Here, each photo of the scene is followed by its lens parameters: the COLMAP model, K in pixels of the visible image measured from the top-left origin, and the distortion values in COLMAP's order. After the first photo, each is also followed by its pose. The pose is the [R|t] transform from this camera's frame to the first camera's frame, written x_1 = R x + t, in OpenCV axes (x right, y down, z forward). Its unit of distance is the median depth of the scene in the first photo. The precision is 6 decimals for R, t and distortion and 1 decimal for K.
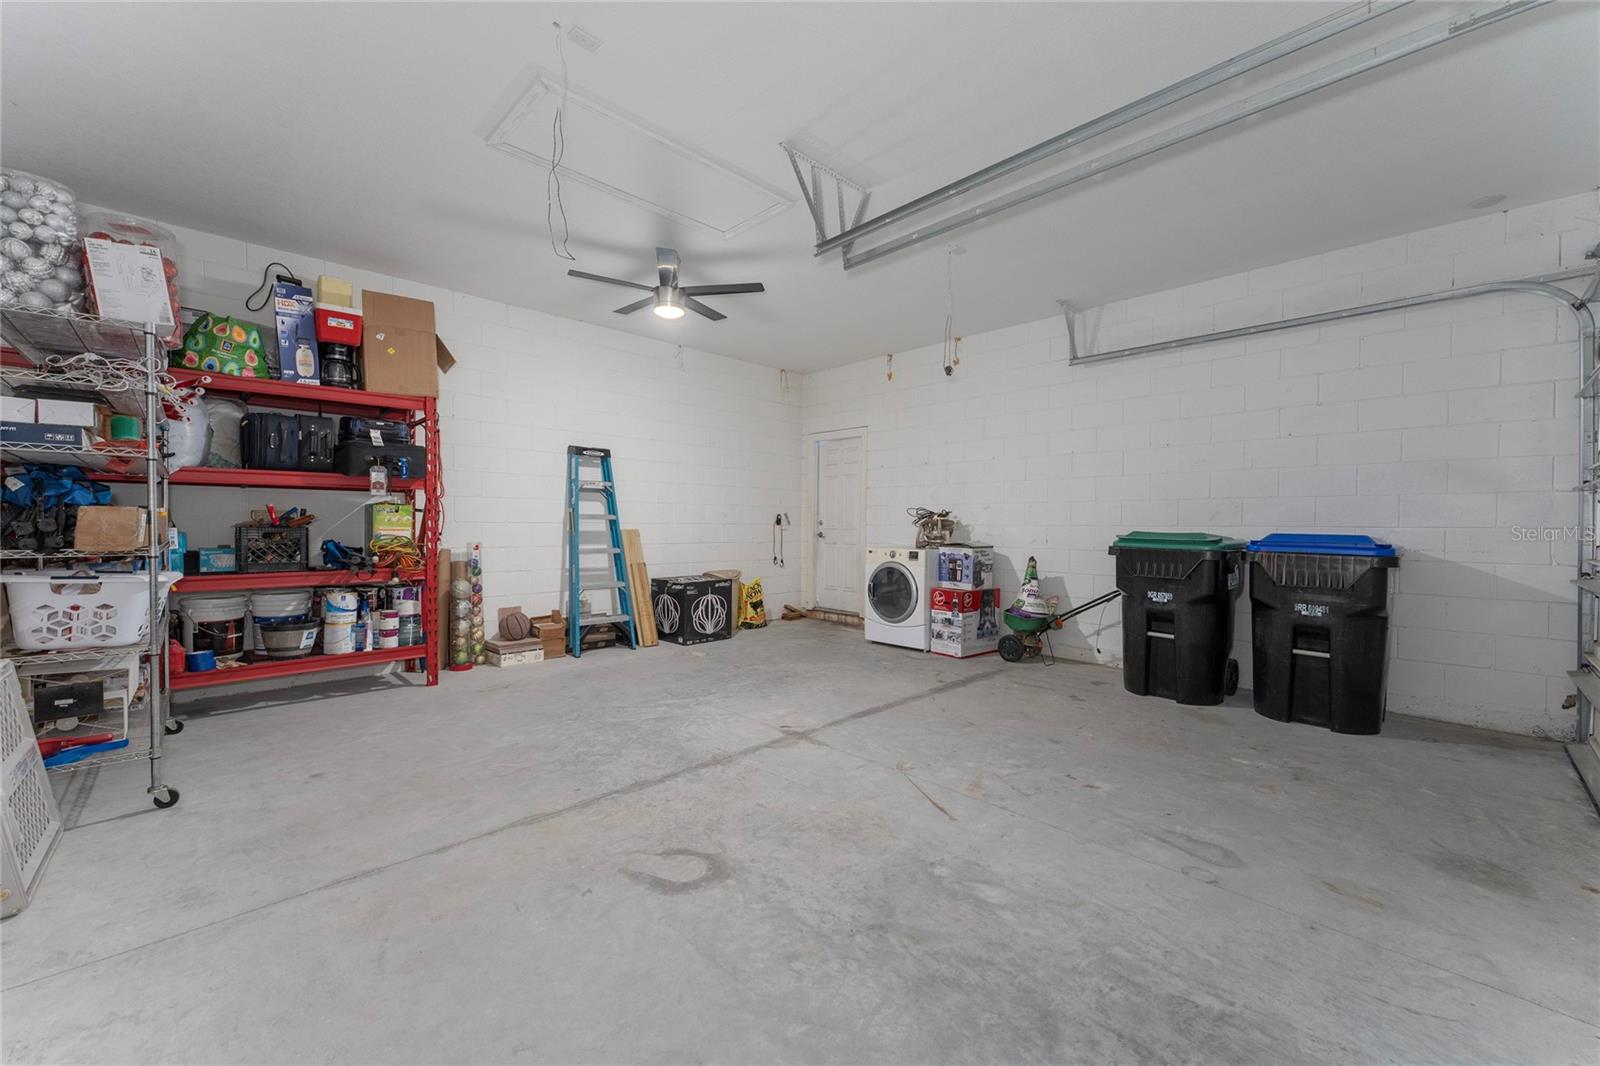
lens RADIAL K [[639.4, 0, 801.4], [0, 639.4, 527.7], [0, 0, 1]] dist [0.001274, 0.000605]
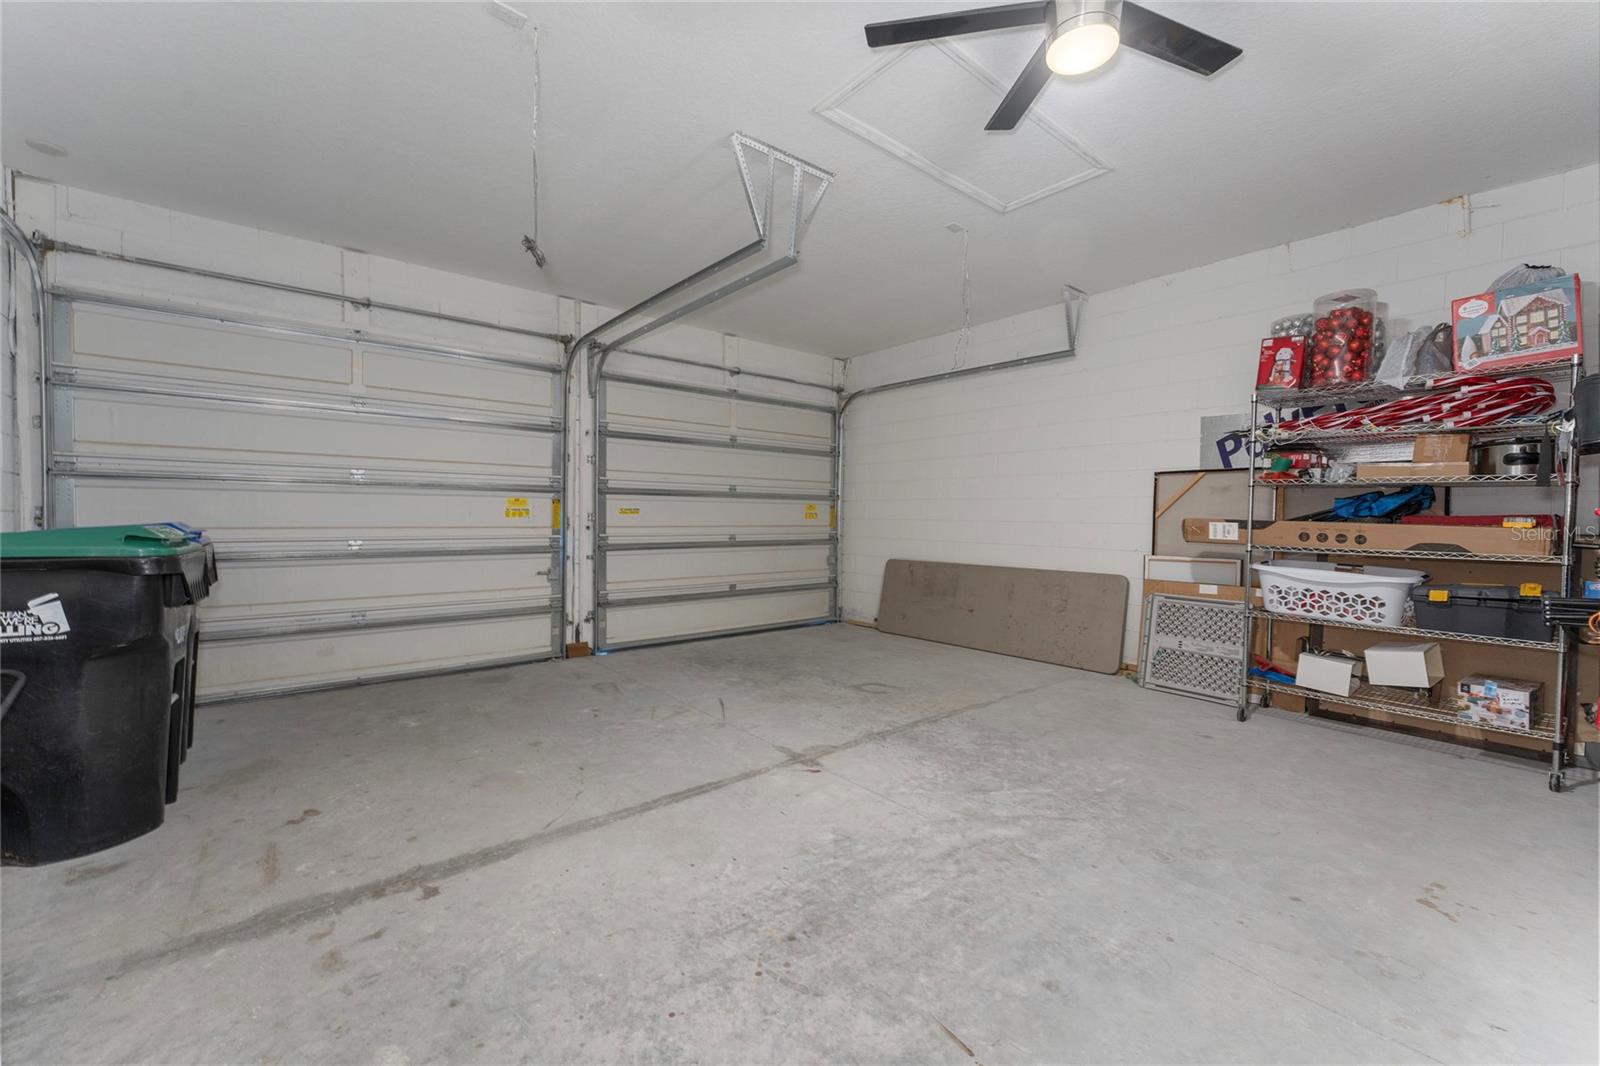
lens RADIAL K [[639.4, 0, 801.4], [0, 639.4, 527.7], [0, 0, 1]] dist [0.001274, 0.000605]
pose [[-0.995745, -0.020457, 0.089850, -0.081230], [-0.018204, 0.999501, 0.025829, -0.021437], [-0.090334, 0.024084, -0.995620, 1.945486]]
